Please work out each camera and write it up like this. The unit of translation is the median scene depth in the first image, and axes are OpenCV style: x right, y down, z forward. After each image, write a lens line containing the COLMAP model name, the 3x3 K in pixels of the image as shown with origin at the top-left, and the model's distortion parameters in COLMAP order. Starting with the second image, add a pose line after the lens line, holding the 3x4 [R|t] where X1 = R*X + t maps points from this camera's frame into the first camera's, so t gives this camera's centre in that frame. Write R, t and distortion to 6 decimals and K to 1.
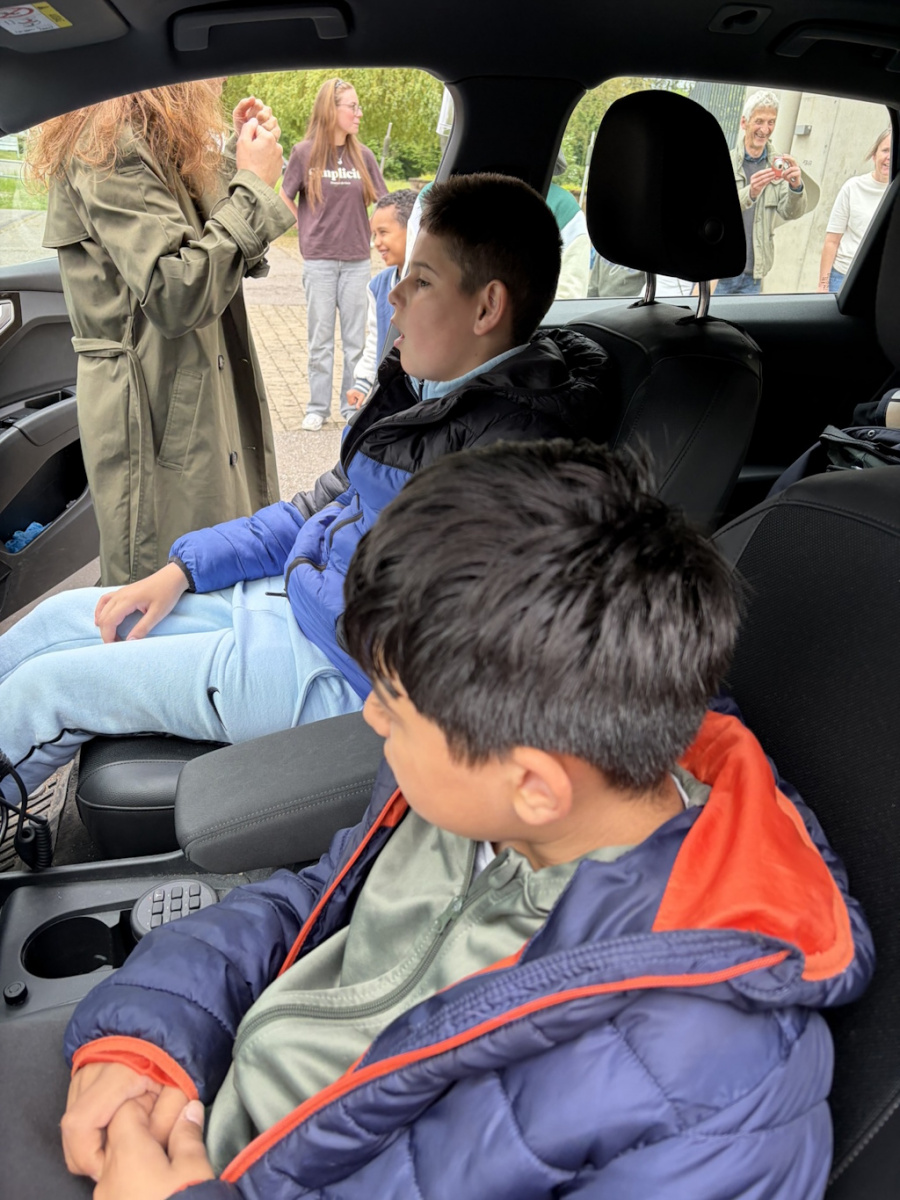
lens RADIAL K [[908.7, 0, 455.6], [0, 908.7, 604.2], [0, 0, 1]] dist [0.005315, 0.000181]
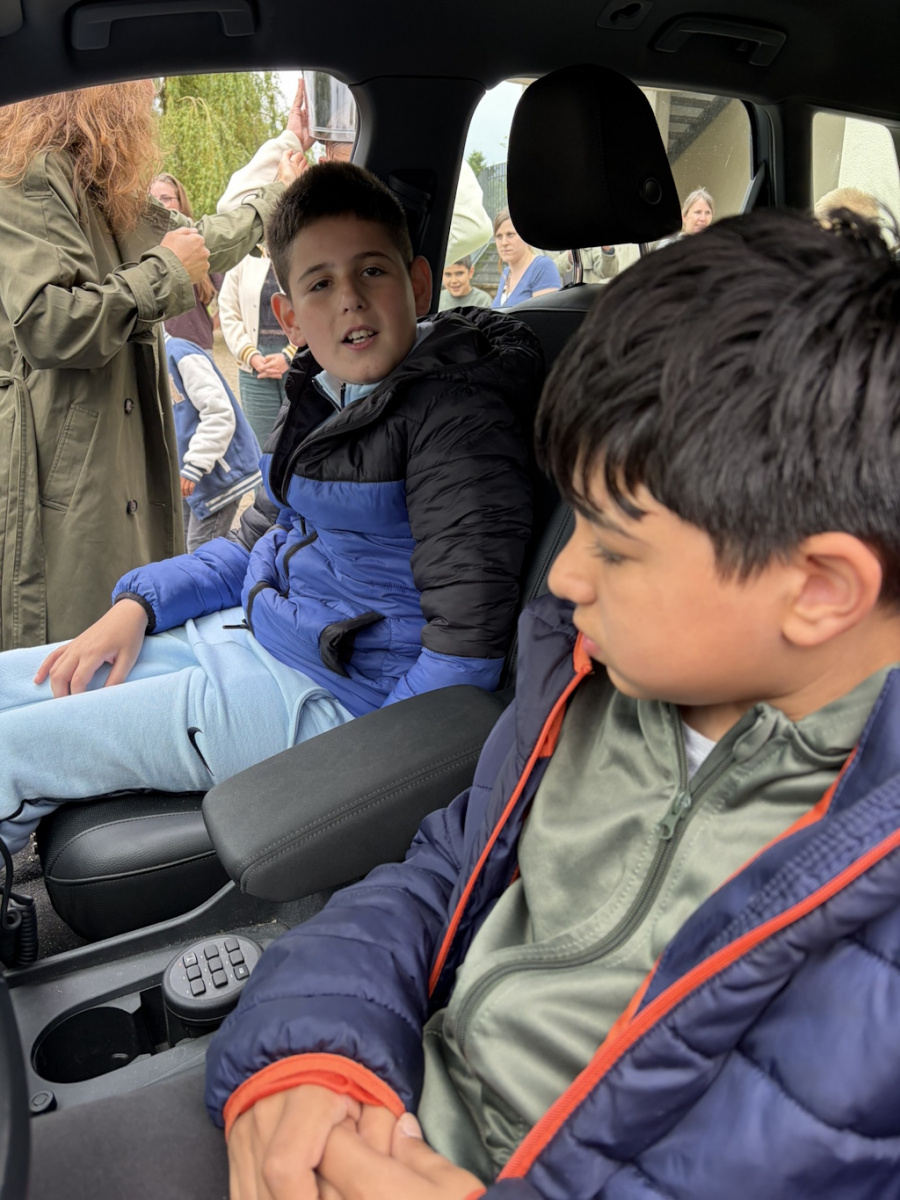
lens RADIAL K [[914.7, 0, 447.4], [0, 914.7, 600.4], [0, 0, 1]] dist [0.007618, -0.000081]
pose [[0.975409, -0.135149, 0.174105, -0.192050], [0.153144, 0.983685, -0.094394, 0.107478], [-0.158507, 0.118735, 0.980192, 0.092054]]
